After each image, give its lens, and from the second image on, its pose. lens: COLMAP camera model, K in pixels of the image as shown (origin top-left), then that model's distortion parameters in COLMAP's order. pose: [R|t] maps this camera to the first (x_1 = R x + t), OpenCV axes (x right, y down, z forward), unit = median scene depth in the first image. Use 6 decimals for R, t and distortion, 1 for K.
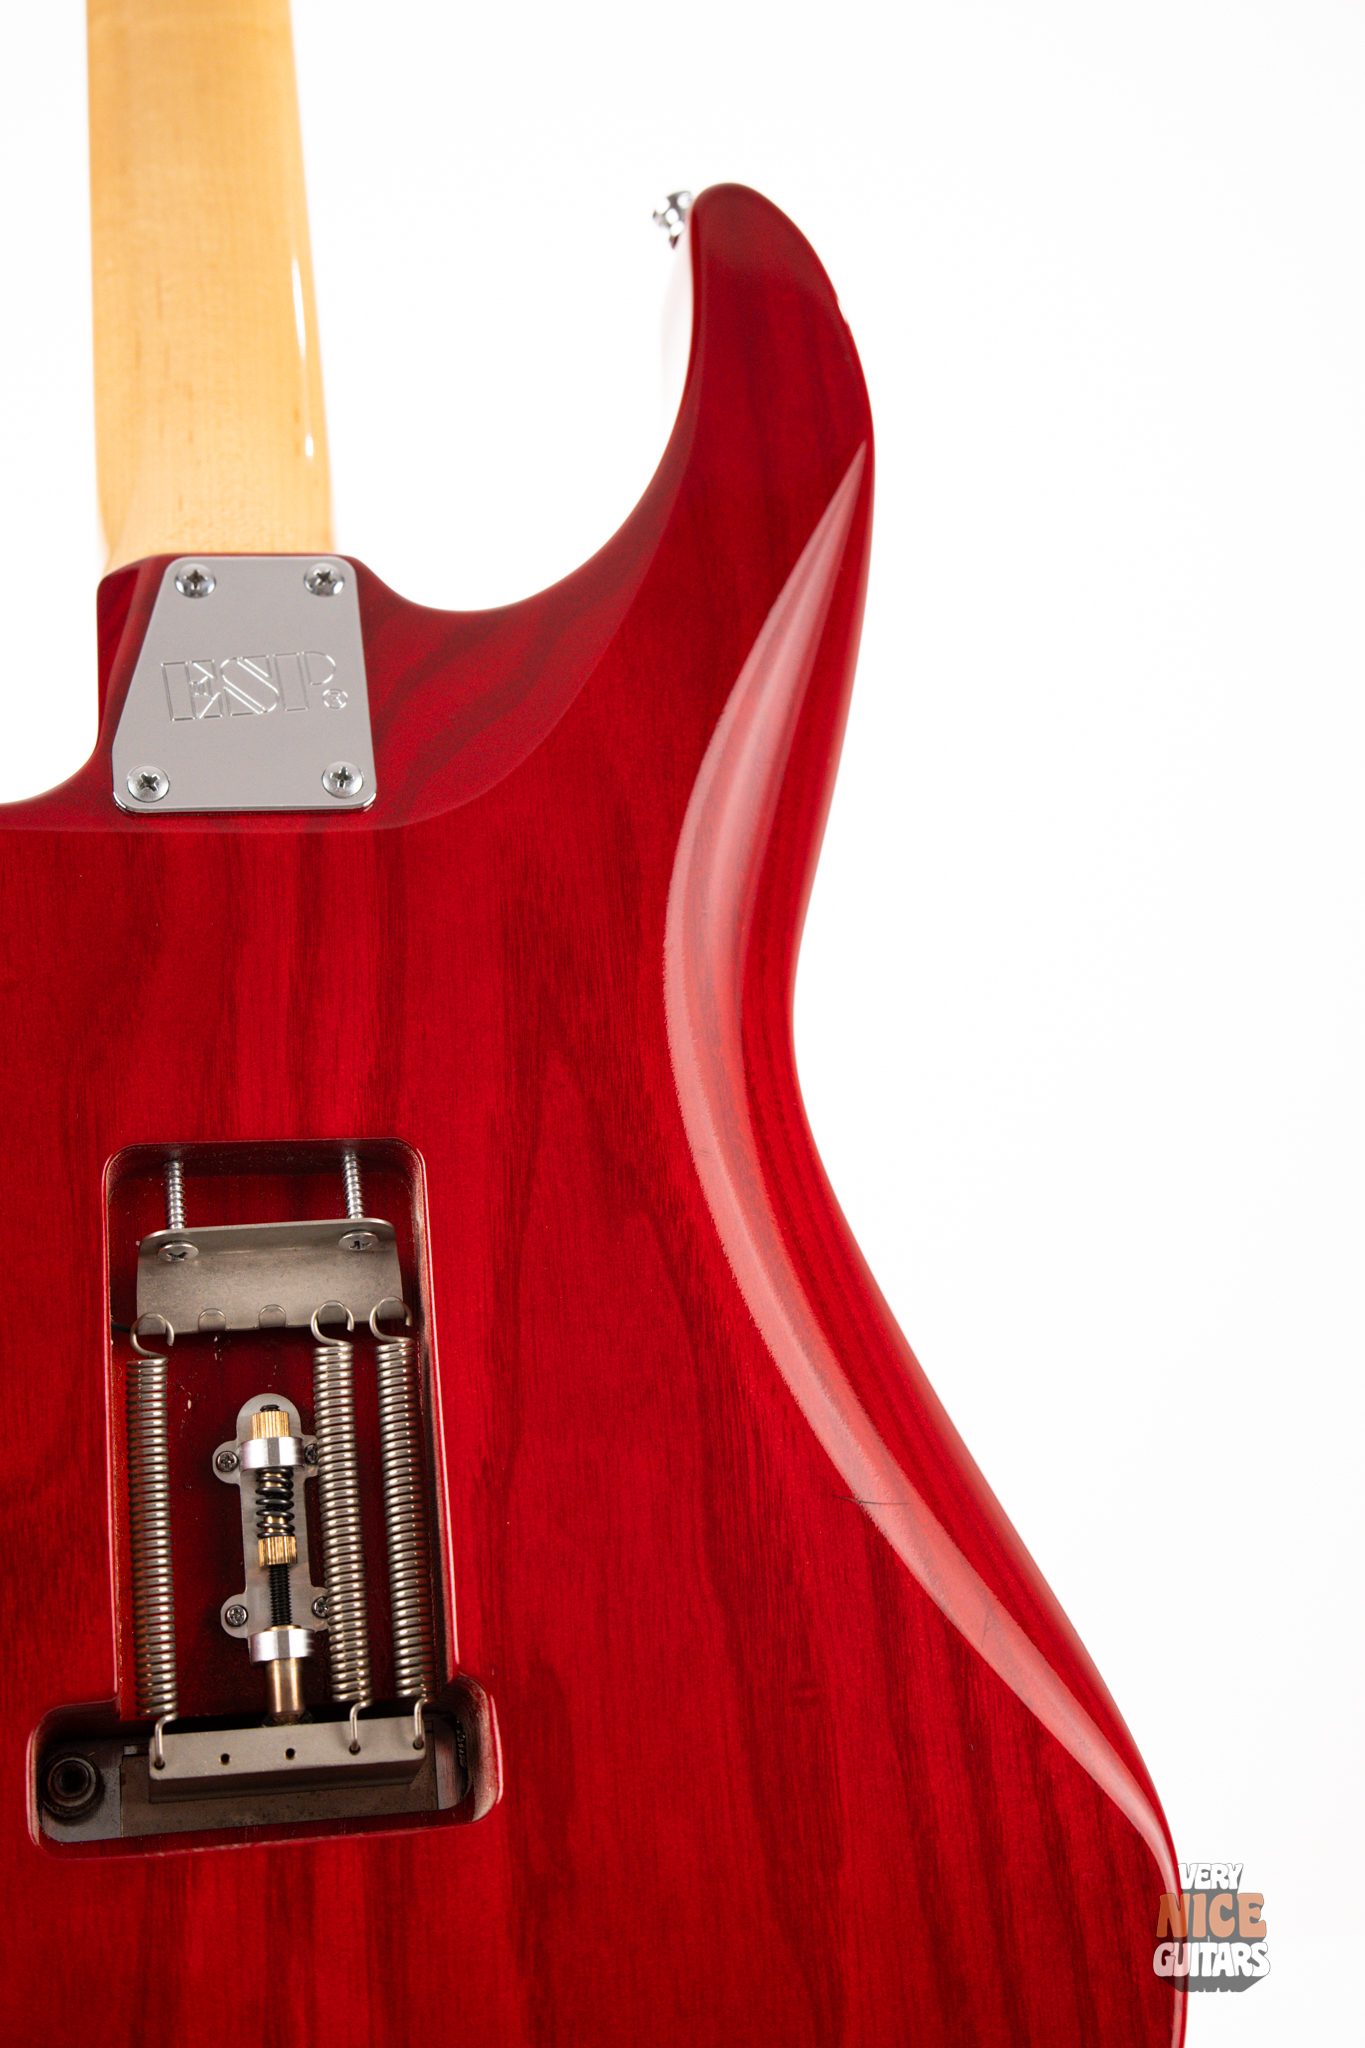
lens RADIAL K [[2913.6, 0, 682.3], [0, 2913.6, 1015.4], [0, 0, 1]] dist [0.047277, 0.000000]
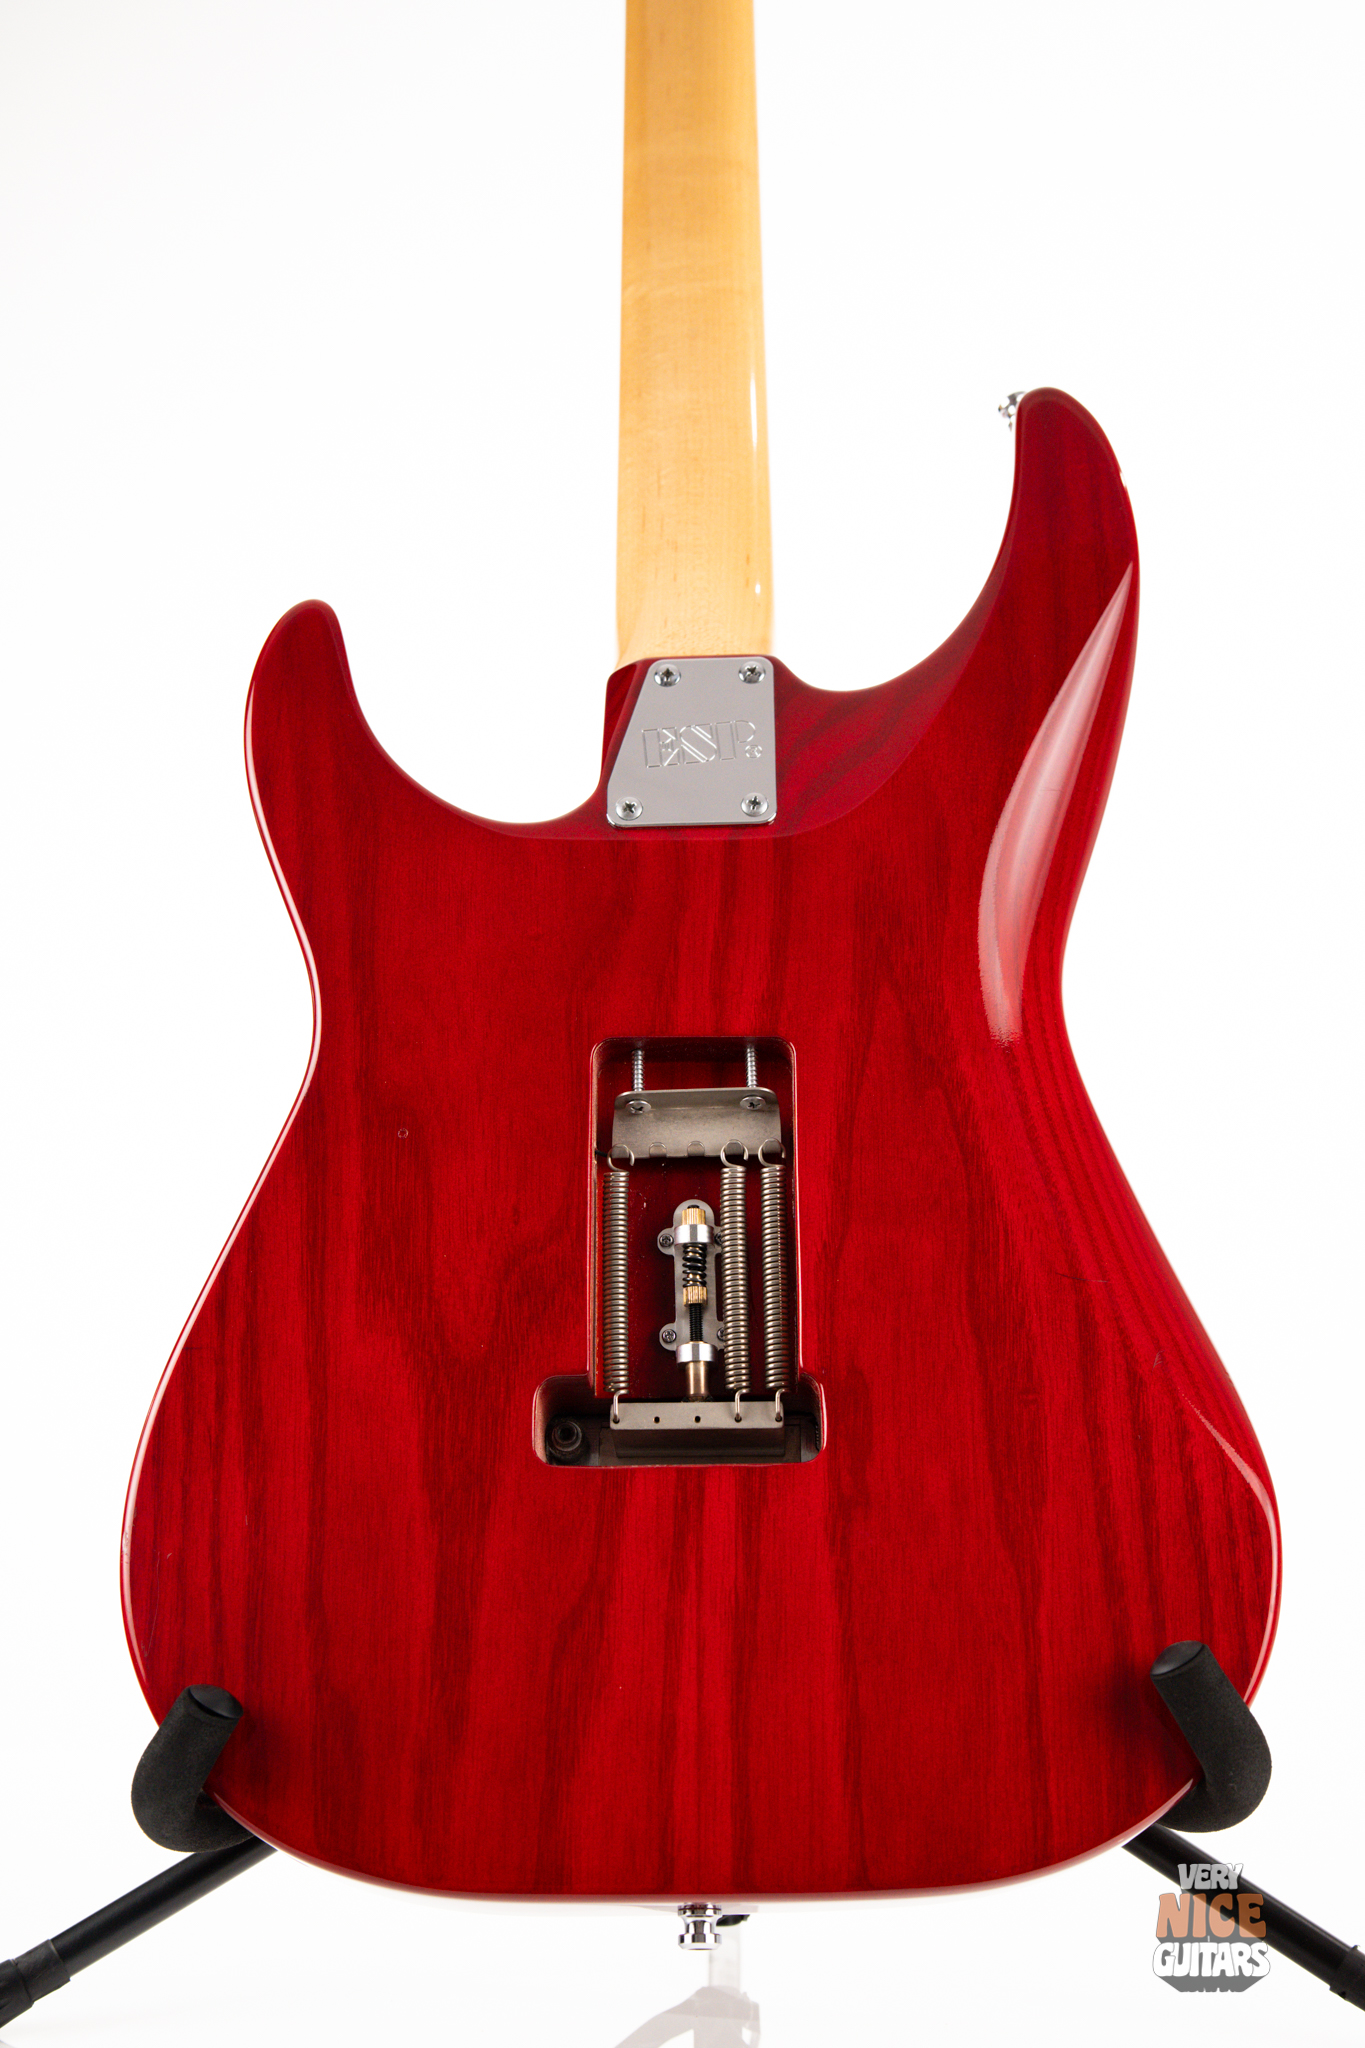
lens RADIAL K [[2913.6, 0, 680.5], [0, 2913.6, 1032.1], [0, 0, 1]] dist [0.047277, 0.000000]
pose [[0.972829, 0.007609, -0.231399, 0.205566], [-0.010474, 0.999883, -0.011155, 0.057071], [0.231287, 0.013276, 0.972795, -0.502301]]
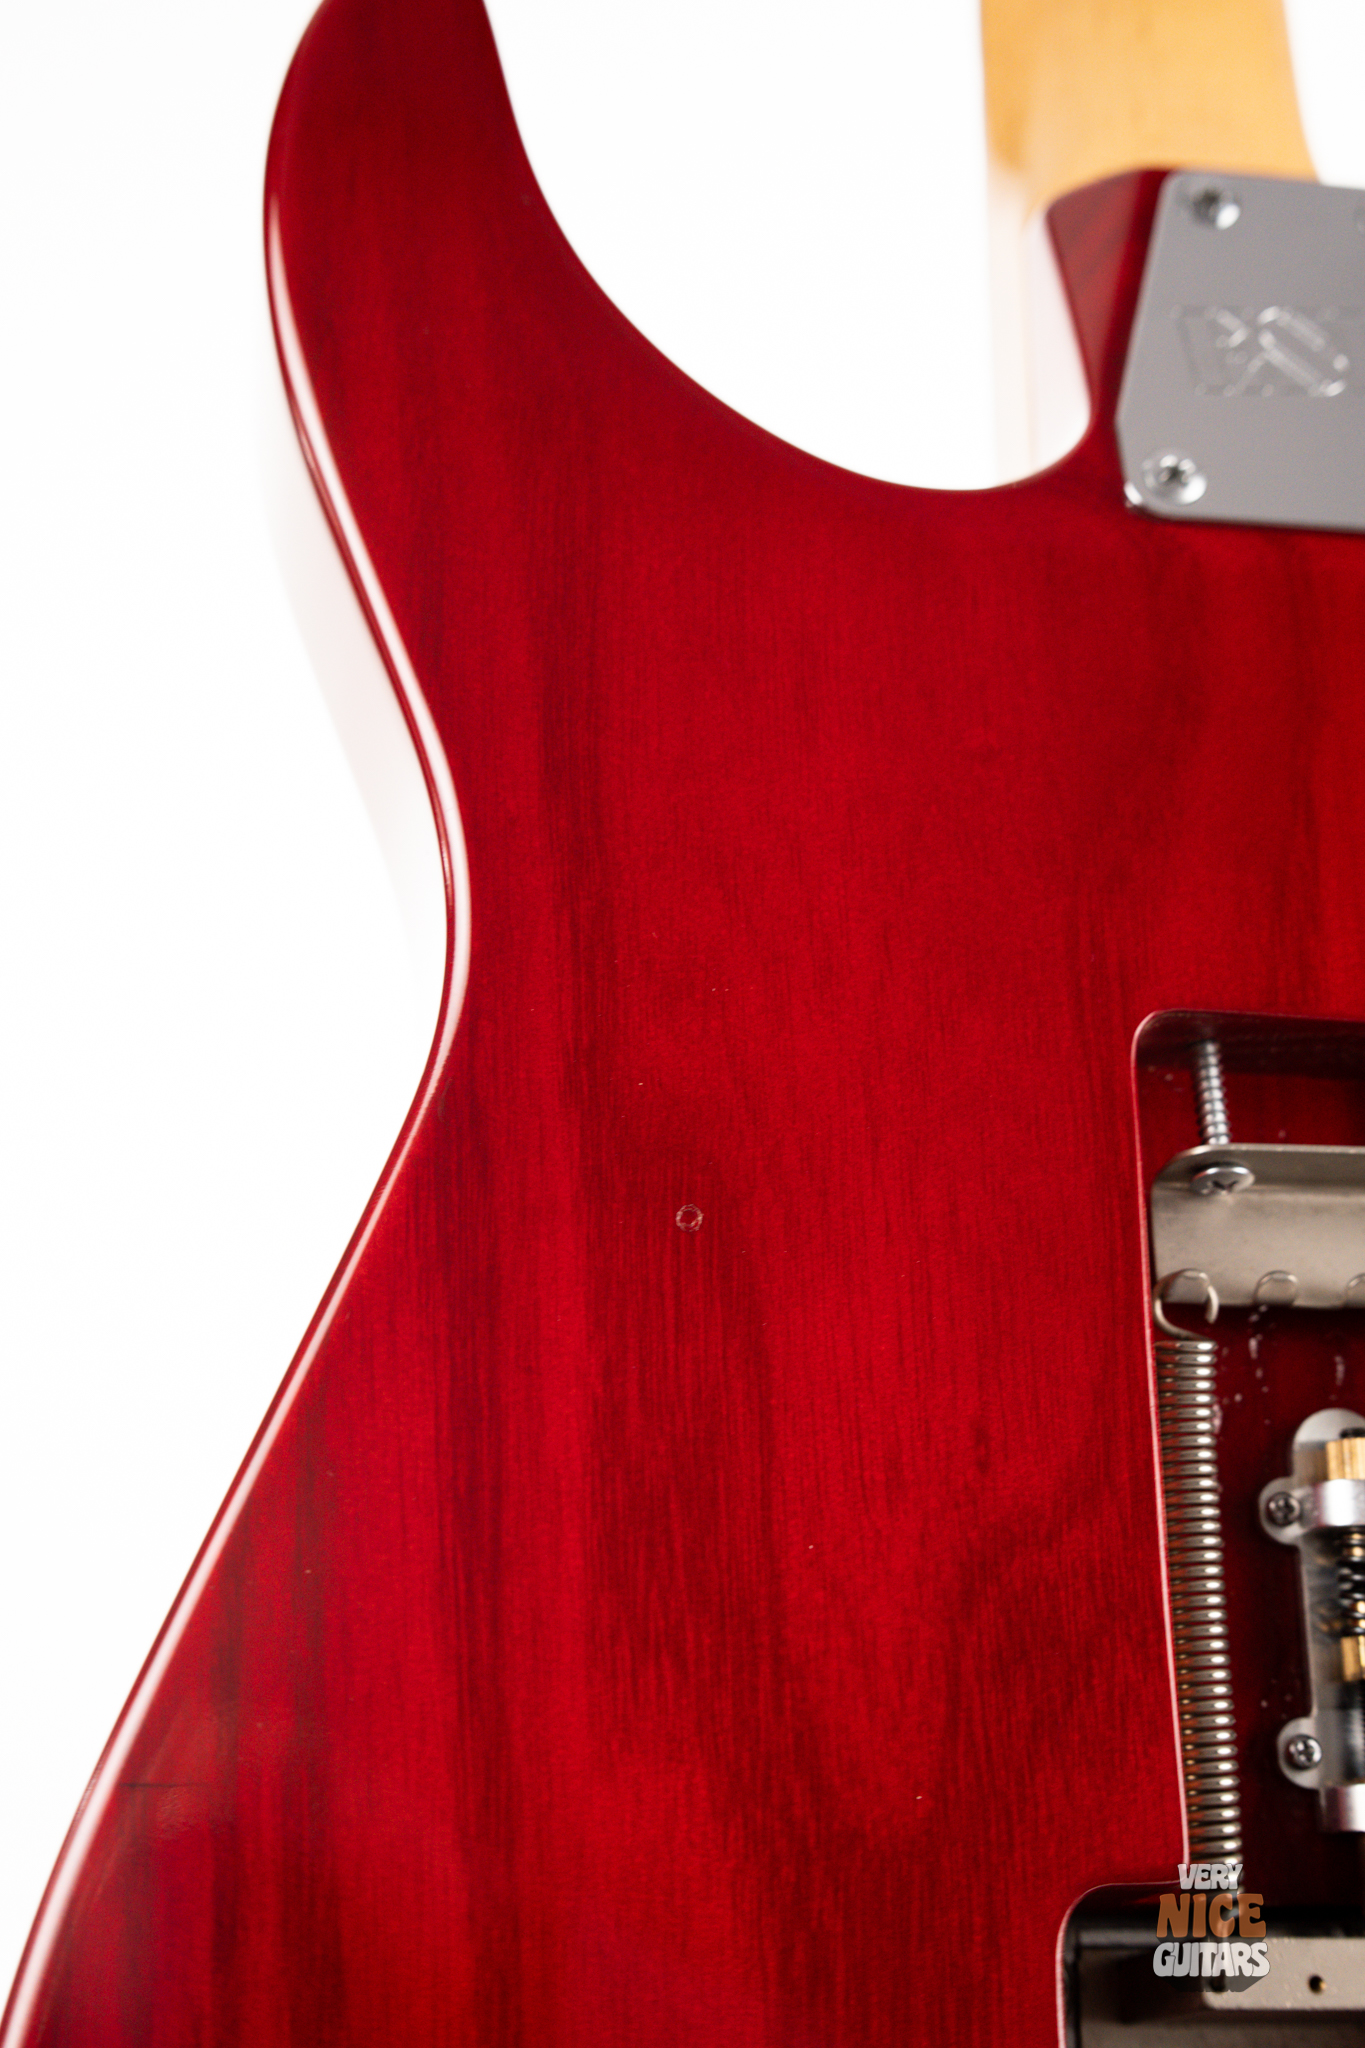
lens RADIAL K [[2913.6, 0, 682.9], [0, 2913.6, 1039.0], [0, 0, 1]] dist [0.047277, 0.000000]
pose [[0.995836, 0.079190, -0.045163, -0.260096], [-0.079070, 0.996859, 0.004437, 0.055204], [0.045372, -0.000848, 0.998970, 0.338233]]
